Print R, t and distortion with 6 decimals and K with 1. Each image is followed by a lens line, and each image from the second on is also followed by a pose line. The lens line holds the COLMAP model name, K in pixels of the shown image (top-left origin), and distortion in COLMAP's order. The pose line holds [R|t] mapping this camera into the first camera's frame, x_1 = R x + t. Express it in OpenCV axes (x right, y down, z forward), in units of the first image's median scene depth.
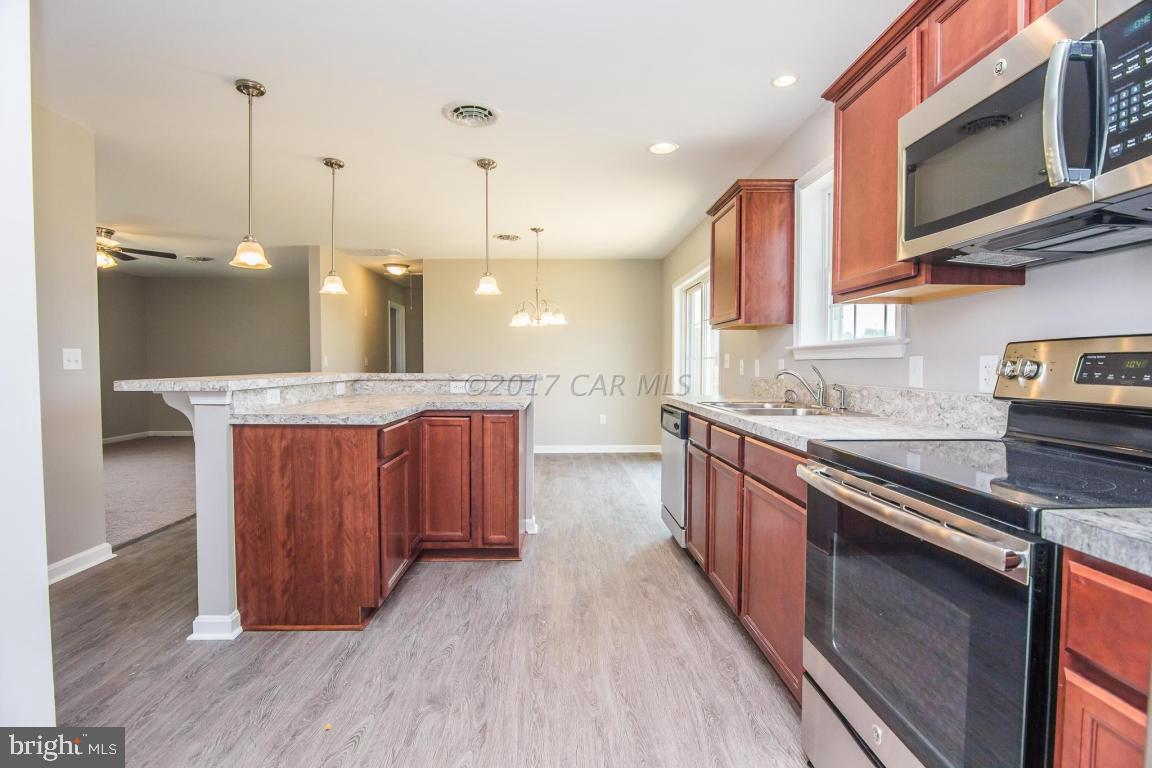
lens RADIAL K [[560.1, 0, 575.1], [0, 560.1, 385.4], [0, 0, 1]] dist [-0.018445, -0.000702]
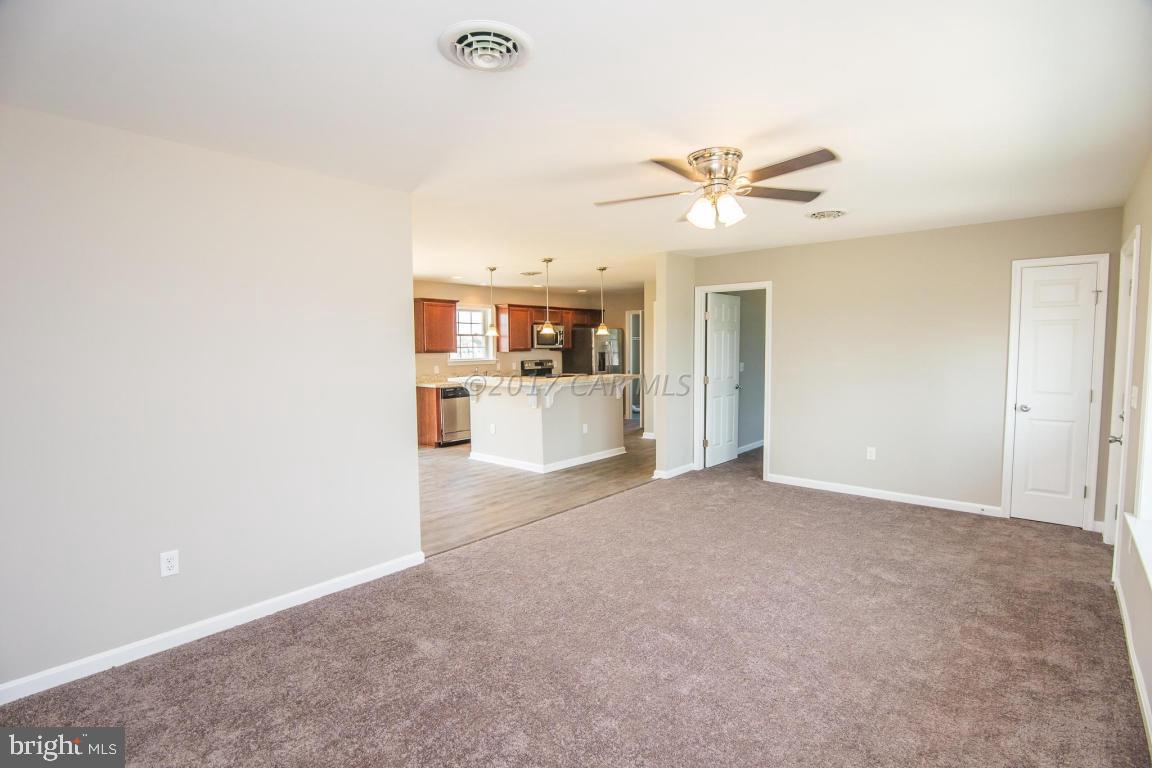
lens RADIAL K [[560.1, 0, 575.1], [0, 560.1, 385.4], [0, 0, 1]] dist [-0.018445, -0.000702]
pose [[-0.729342, -0.044715, 0.682687, -2.381005], [0.032684, 0.994445, 0.100052, -0.248838], [-0.683369, 0.095285, -0.723829, 3.121776]]
